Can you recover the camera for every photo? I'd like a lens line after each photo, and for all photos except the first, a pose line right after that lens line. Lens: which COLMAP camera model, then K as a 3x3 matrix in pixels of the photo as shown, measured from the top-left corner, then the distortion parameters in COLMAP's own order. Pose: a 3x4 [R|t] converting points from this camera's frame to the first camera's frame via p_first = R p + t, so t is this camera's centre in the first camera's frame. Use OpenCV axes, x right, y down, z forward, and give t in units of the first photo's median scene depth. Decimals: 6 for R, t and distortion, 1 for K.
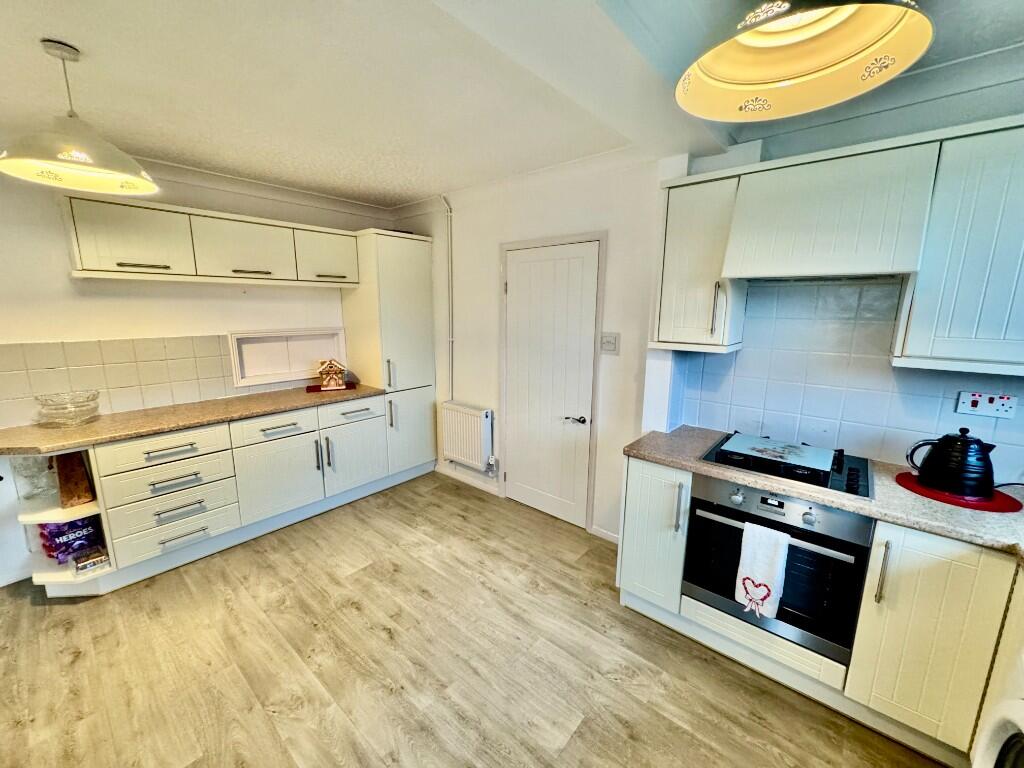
lens RADIAL K [[408.7, 0, 508.8], [0, 408.7, 383.6], [0, 0, 1]] dist [-0.001034, -0.000050]
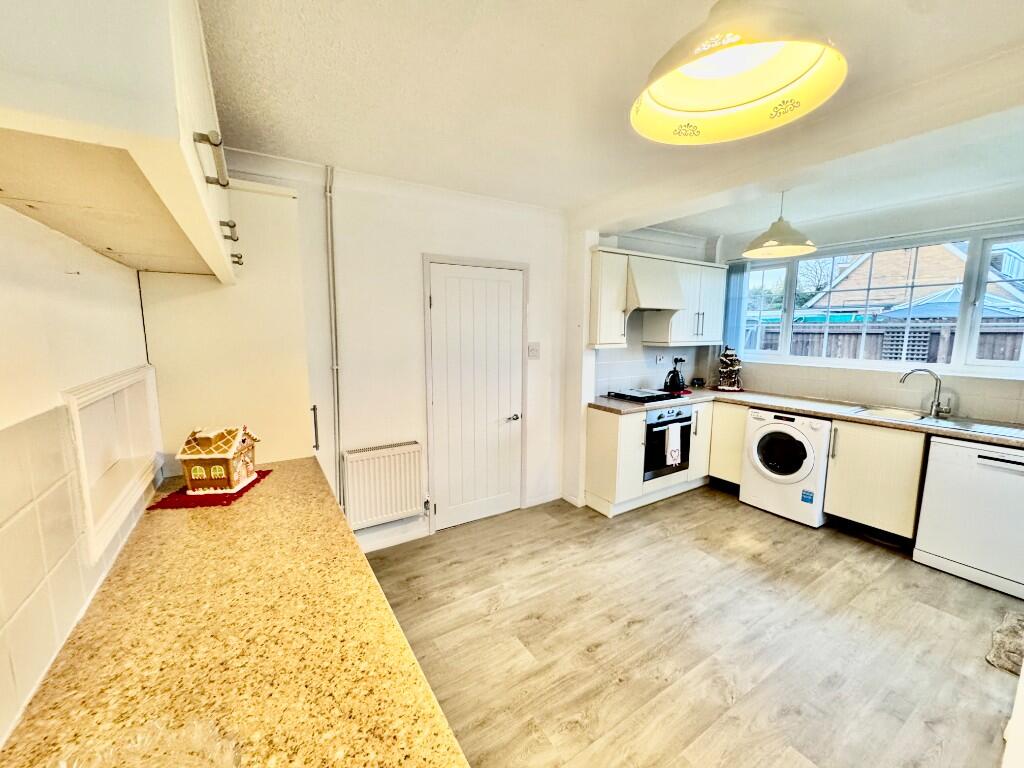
lens RADIAL K [[408.7, 0, 512.5], [0, 408.7, 385.1], [0, 0, 1]] dist [-0.001034, -0.000050]
pose [[0.294661, -0.136313, 0.945830, -1.322145], [0.179266, 0.980087, 0.085402, -0.149558], [-0.938637, 0.144390, 0.313230, 0.878362]]
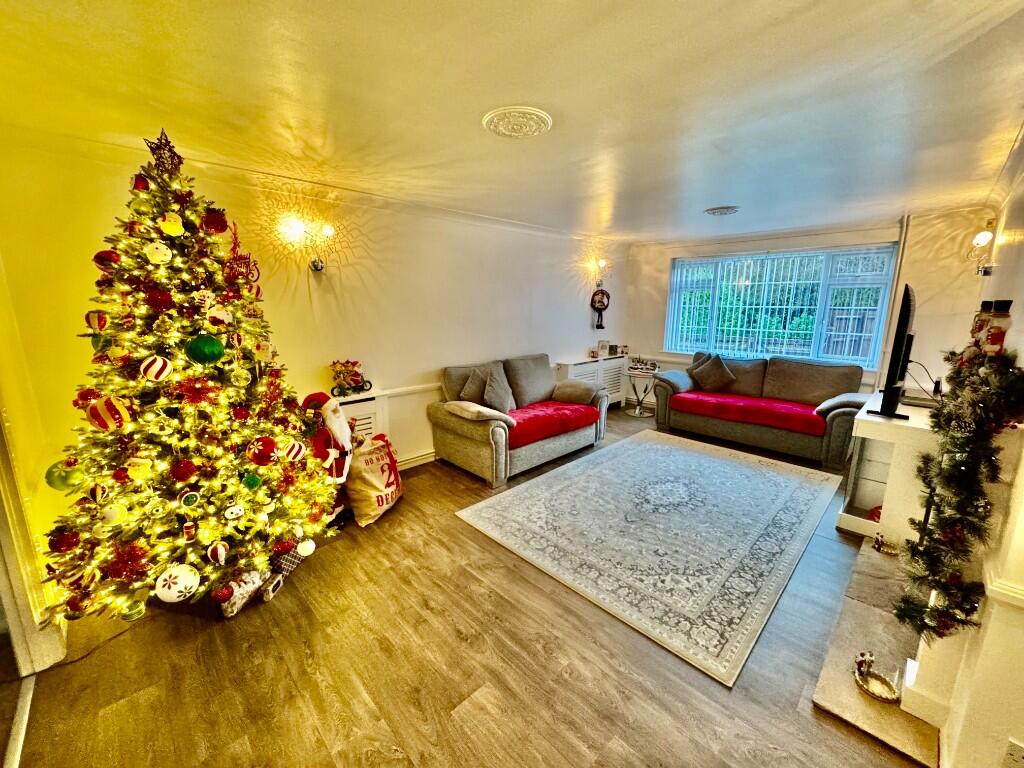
lens RADIAL K [[408.7, 0, 507.7], [0, 408.7, 384.8], [0, 0, 1]] dist [-0.001034, -0.000050]
pose [[-0.994511, -0.023657, 0.101927, -0.610046], [0.015538, 0.929918, 0.367439, -0.346997], [-0.103477, 0.367006, -0.924445, 1.789838]]
